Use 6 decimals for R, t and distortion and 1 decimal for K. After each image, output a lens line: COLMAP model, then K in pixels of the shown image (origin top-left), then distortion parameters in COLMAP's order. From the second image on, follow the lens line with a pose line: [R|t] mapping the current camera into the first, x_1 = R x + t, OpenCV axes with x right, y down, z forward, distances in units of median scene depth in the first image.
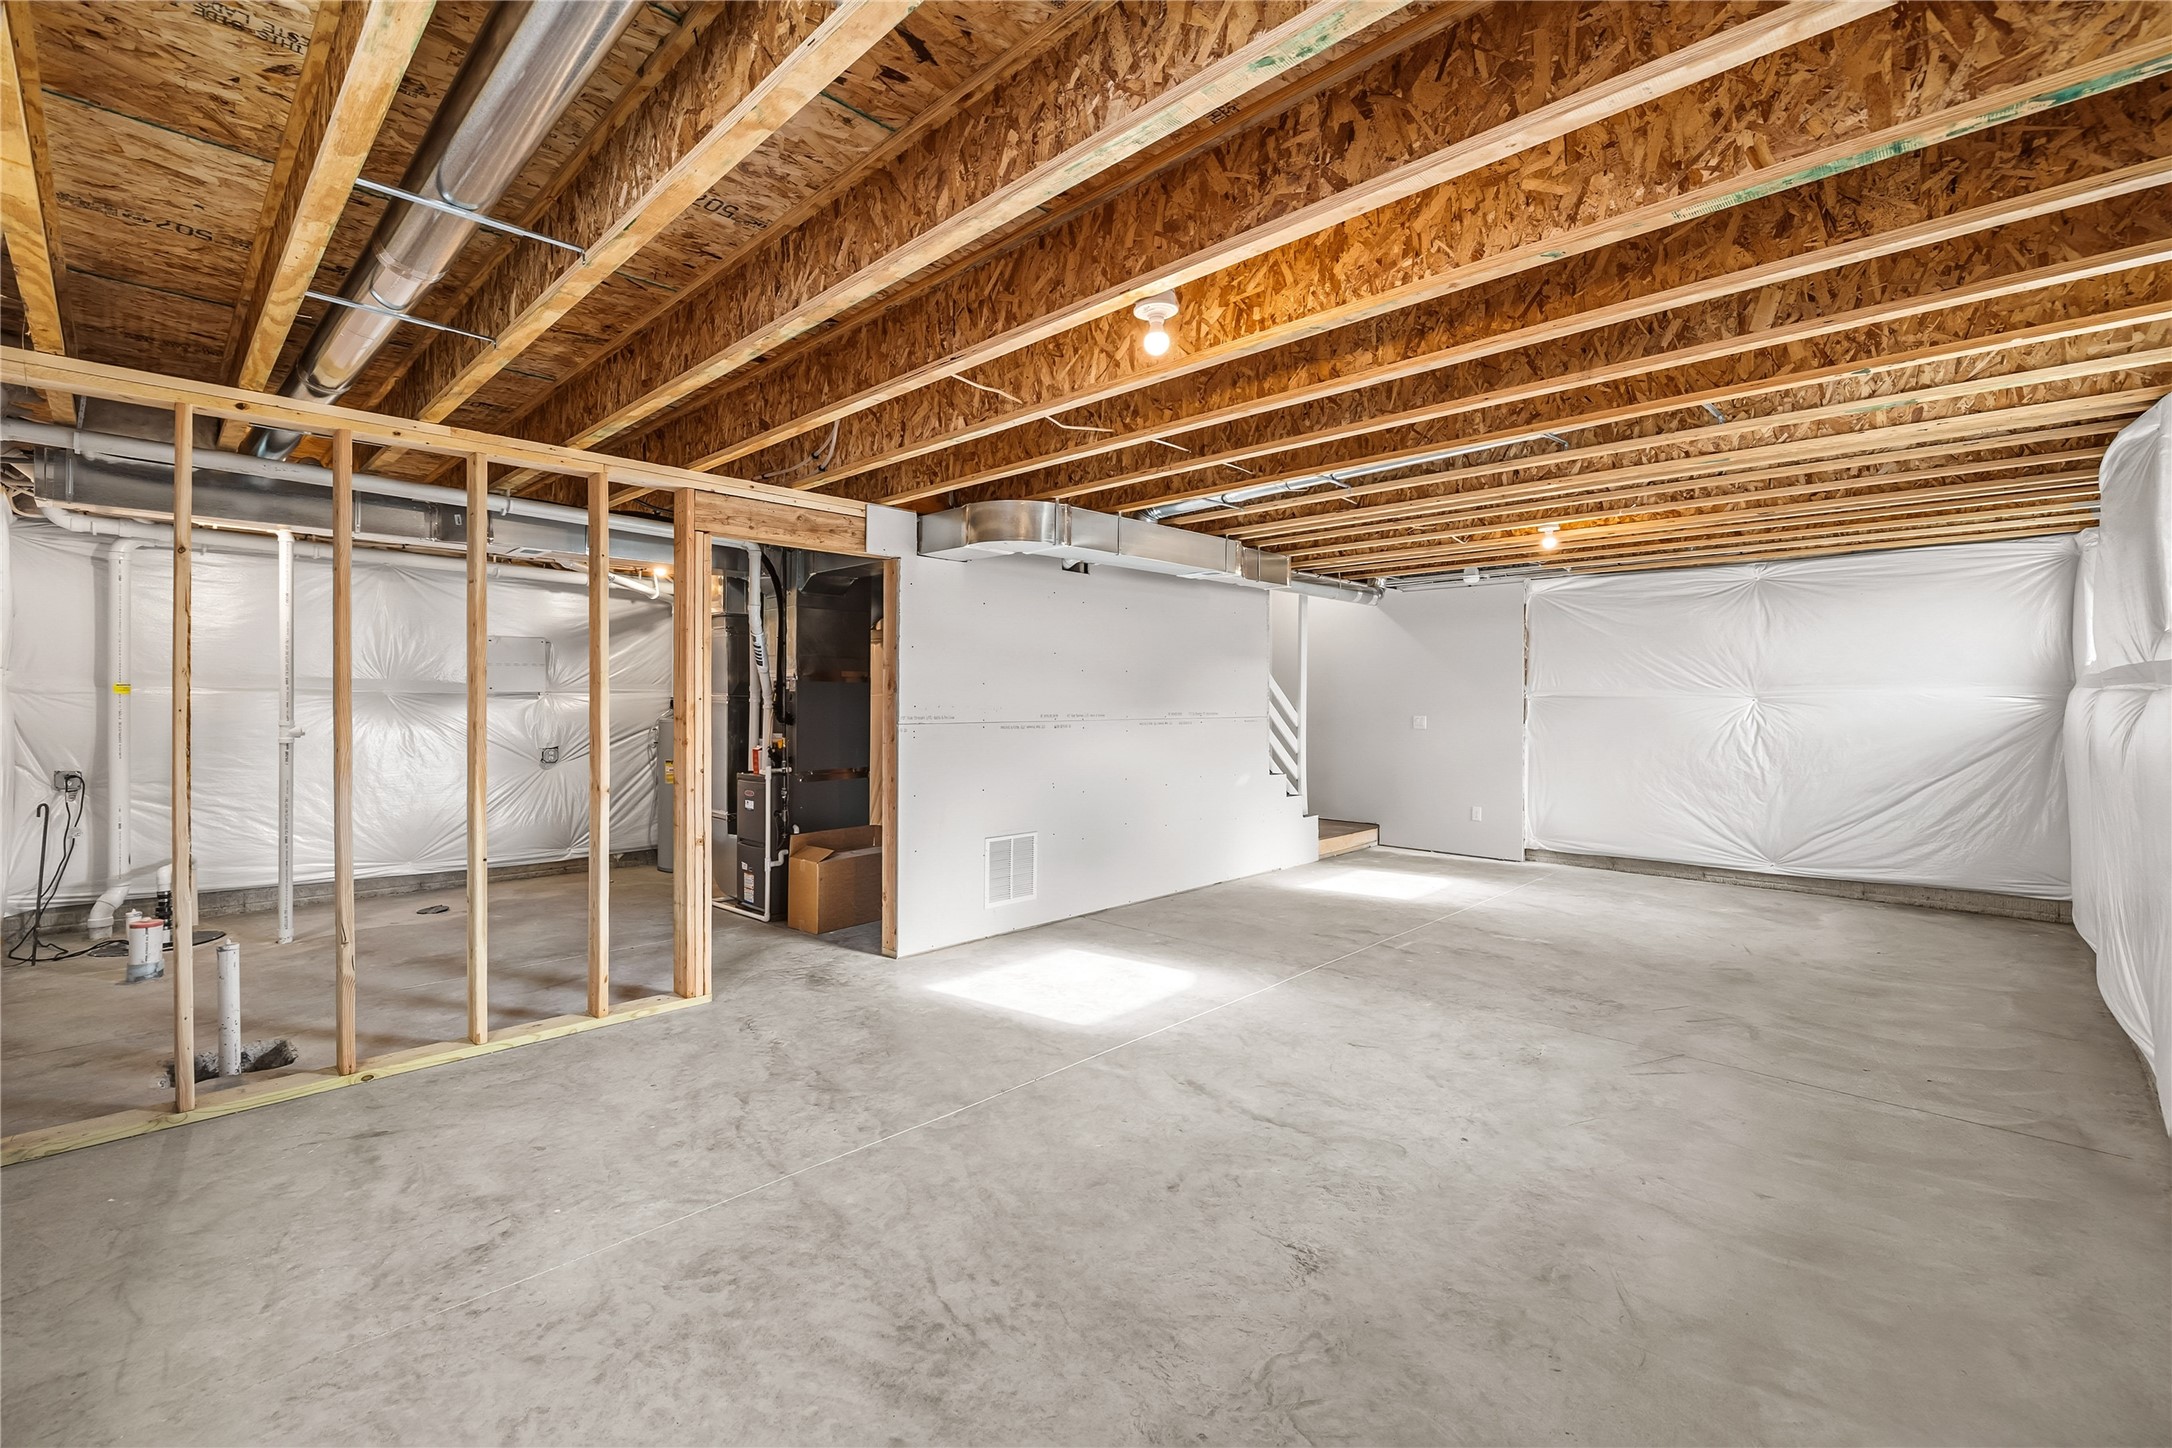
lens RADIAL K [[928.7, 0, 1086.7], [0, 928.7, 707.8], [0, 0, 1]] dist [0.003591, 0.000178]
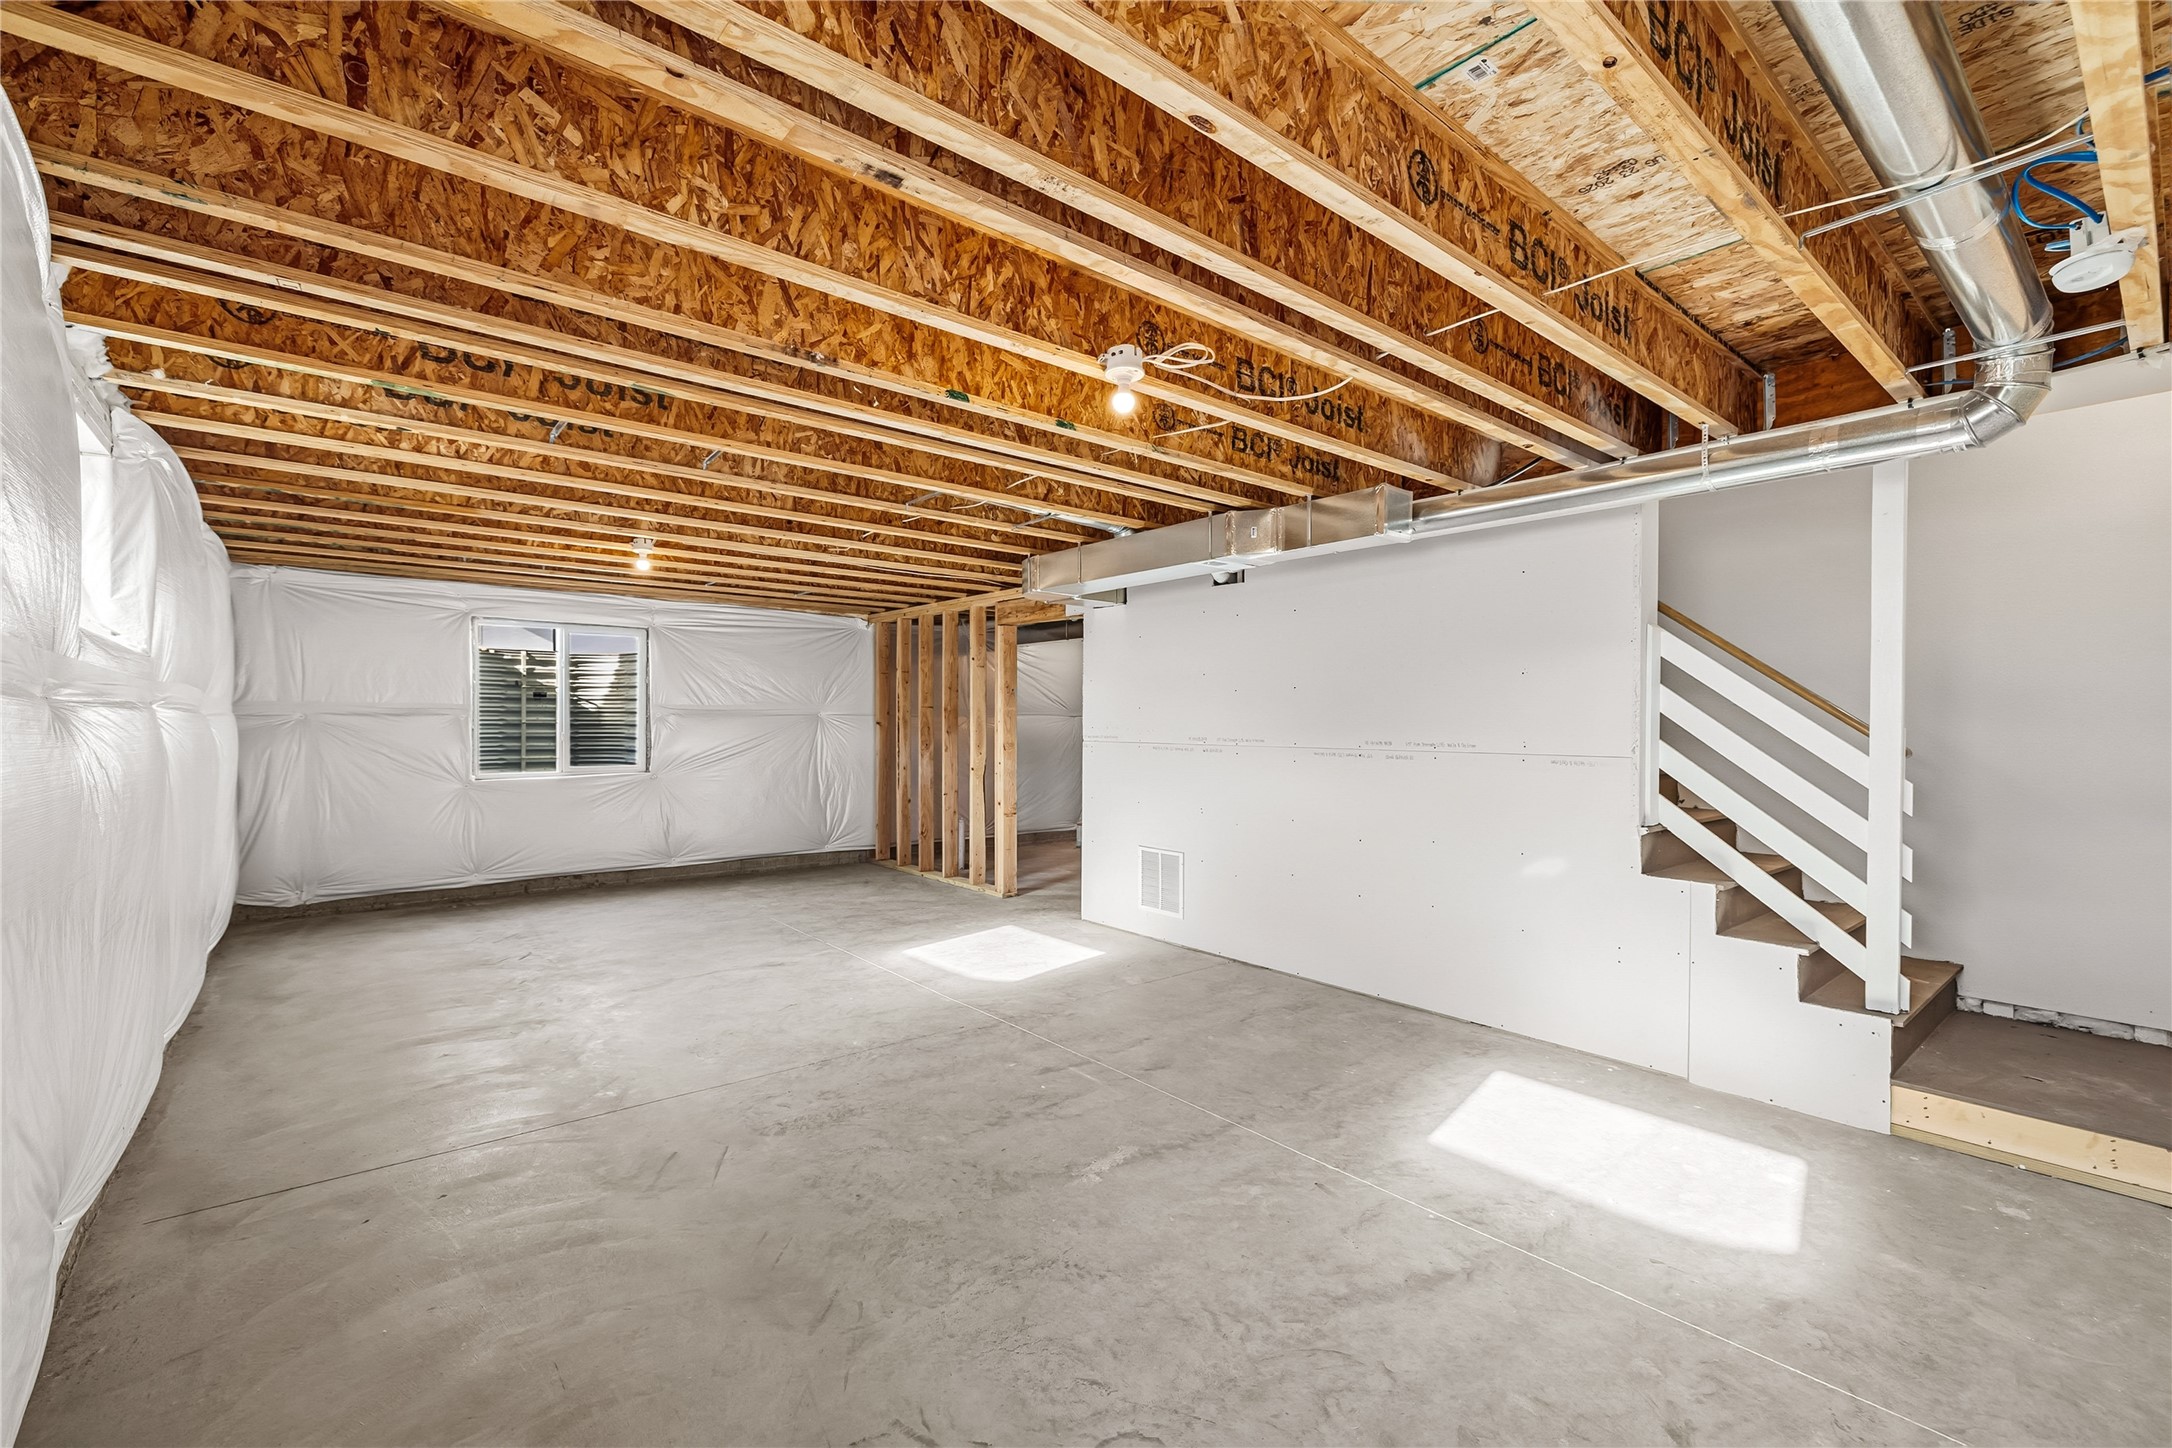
lens RADIAL K [[928.7, 0, 1086.5], [0, 928.7, 730.6], [0, 0, 1]] dist [0.003591, 0.000178]
pose [[-0.110133, 0.005883, -0.993899, 1.272842], [-0.013234, 0.999885, 0.007385, -0.007827], [0.993829, 0.013967, -0.110043, 1.328540]]
